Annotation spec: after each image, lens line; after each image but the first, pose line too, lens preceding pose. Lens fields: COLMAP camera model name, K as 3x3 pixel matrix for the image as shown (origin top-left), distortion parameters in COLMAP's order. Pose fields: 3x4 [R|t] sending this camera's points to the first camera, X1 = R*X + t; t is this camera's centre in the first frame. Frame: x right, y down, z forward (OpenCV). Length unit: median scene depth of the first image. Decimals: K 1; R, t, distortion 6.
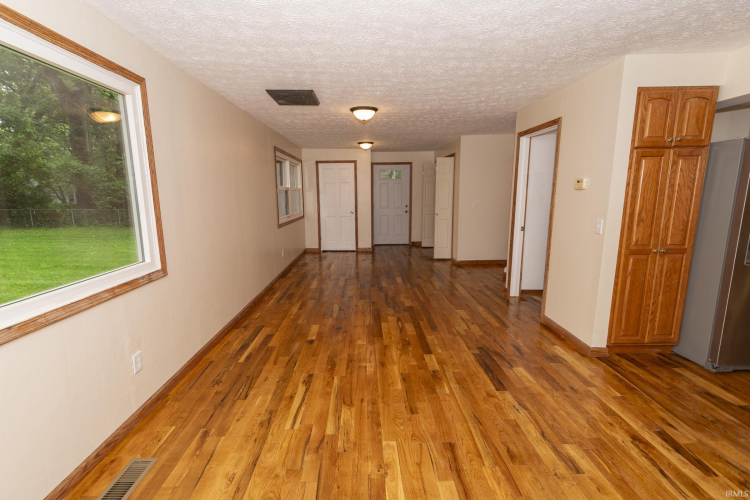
lens RADIAL K [[329.8, 0, 366.6], [0, 329.8, 248.7], [0, 0, 1]] dist [0.001313, -0.000364]
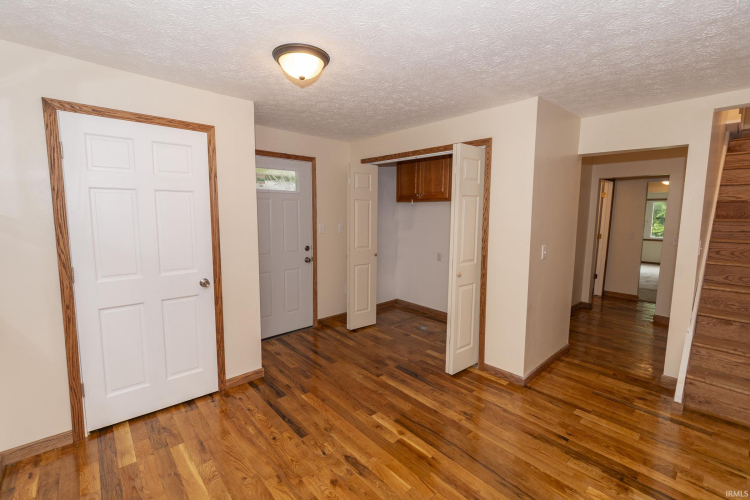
lens RADIAL K [[321.3, 0, 358.3], [0, 321.3, 246.7], [0, 0, 1]] dist [0.000556, -0.000022]
pose [[0.765007, -0.054892, 0.641679, -0.361649], [0.097191, 0.994790, -0.030771, -0.333239], [-0.636647, 0.085906, 0.766356, 1.806461]]
